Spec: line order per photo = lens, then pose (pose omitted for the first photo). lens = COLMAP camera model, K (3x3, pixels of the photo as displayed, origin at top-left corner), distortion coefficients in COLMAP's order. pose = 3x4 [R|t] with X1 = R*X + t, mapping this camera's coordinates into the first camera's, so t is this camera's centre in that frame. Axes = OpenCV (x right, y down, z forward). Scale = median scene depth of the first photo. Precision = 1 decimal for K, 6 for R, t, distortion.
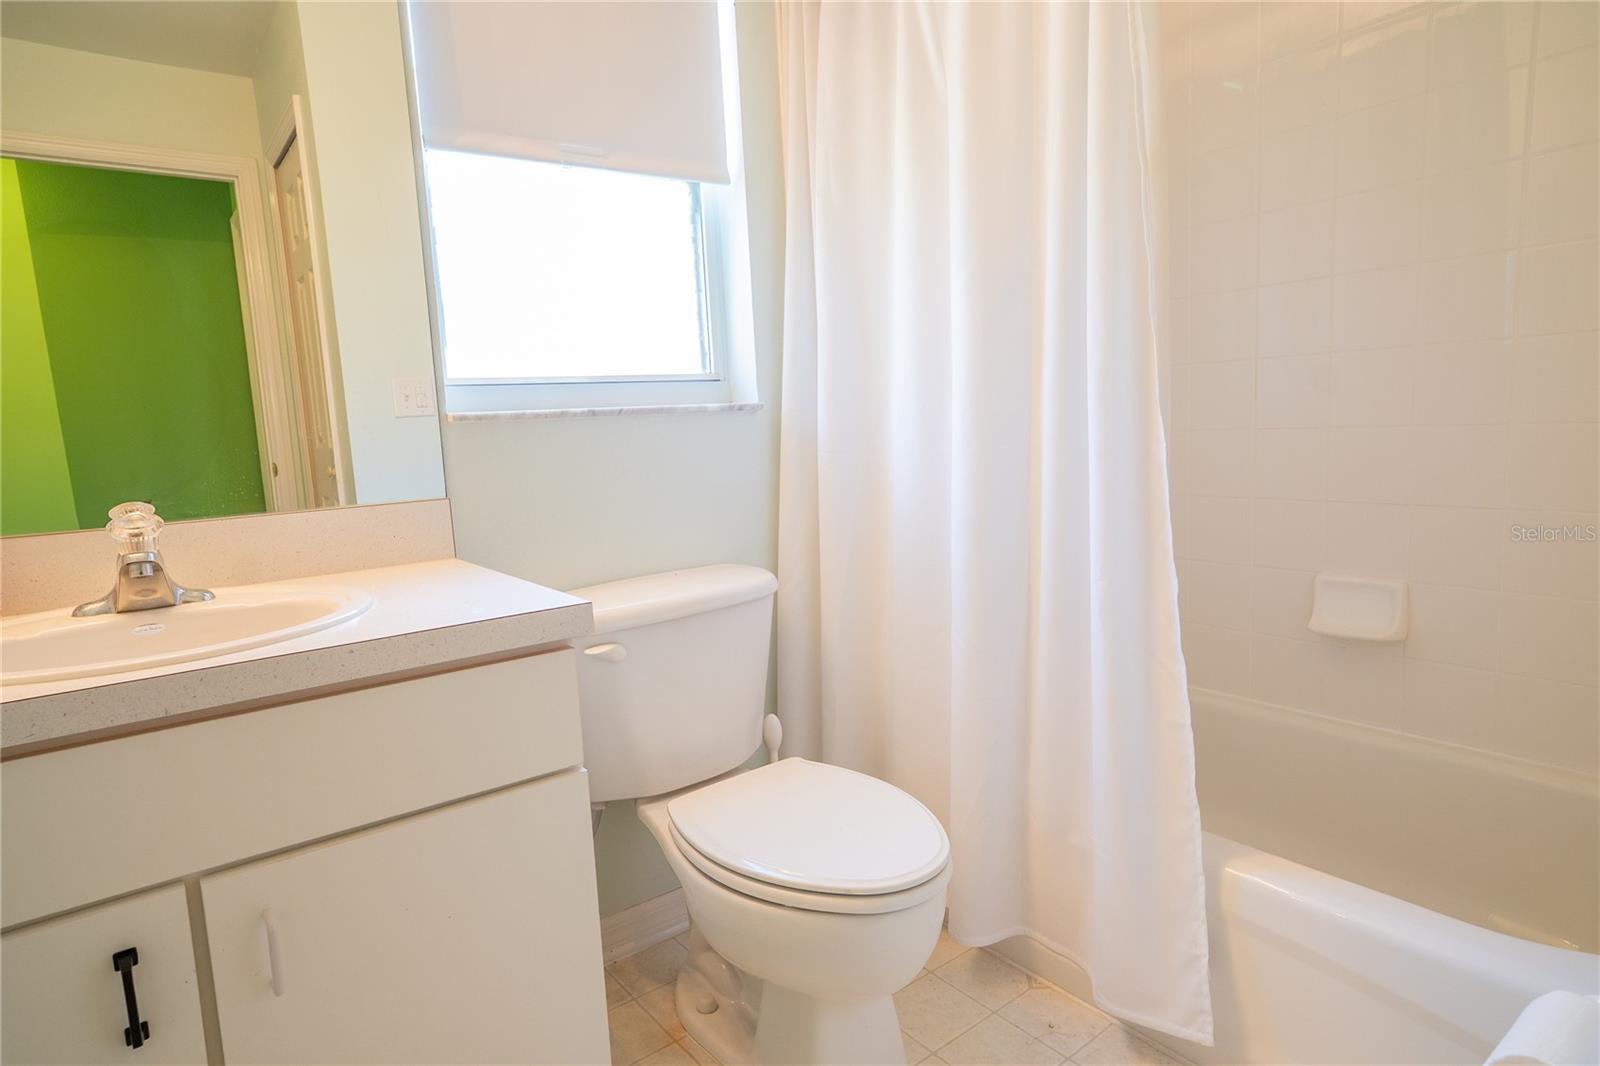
lens RADIAL K [[1002.0, 0, 849.4], [0, 1002.0, 529.0], [0, 0, 1]] dist [-0.018475, 0.031279]
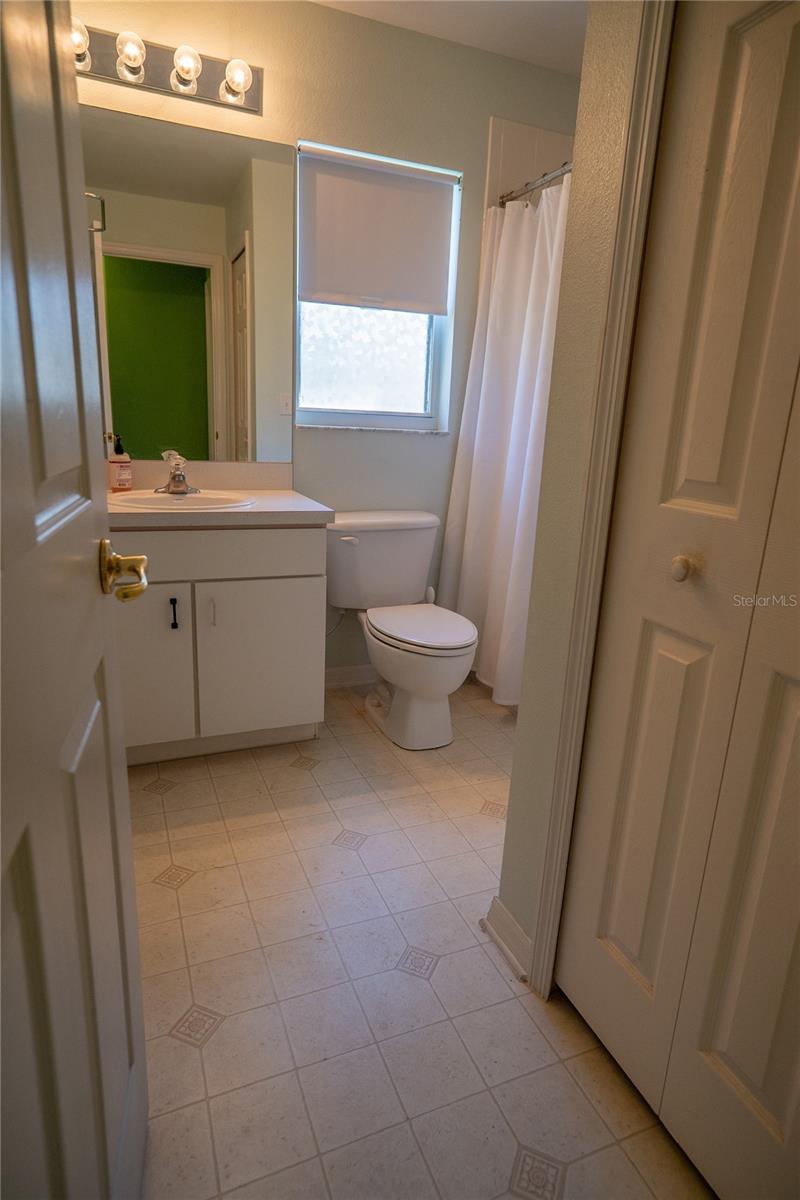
lens RADIAL K [[694.5, 0, 400.0], [0, 694.5, 600.0], [0, 0, 1]] dist [-0.020642, 0.028251]
pose [[0.960275, 0.154706, -0.232247, 0.225027], [-0.122385, 0.981427, 0.147728, 0.010060], [0.250788, -0.113436, 0.961373, -0.441930]]
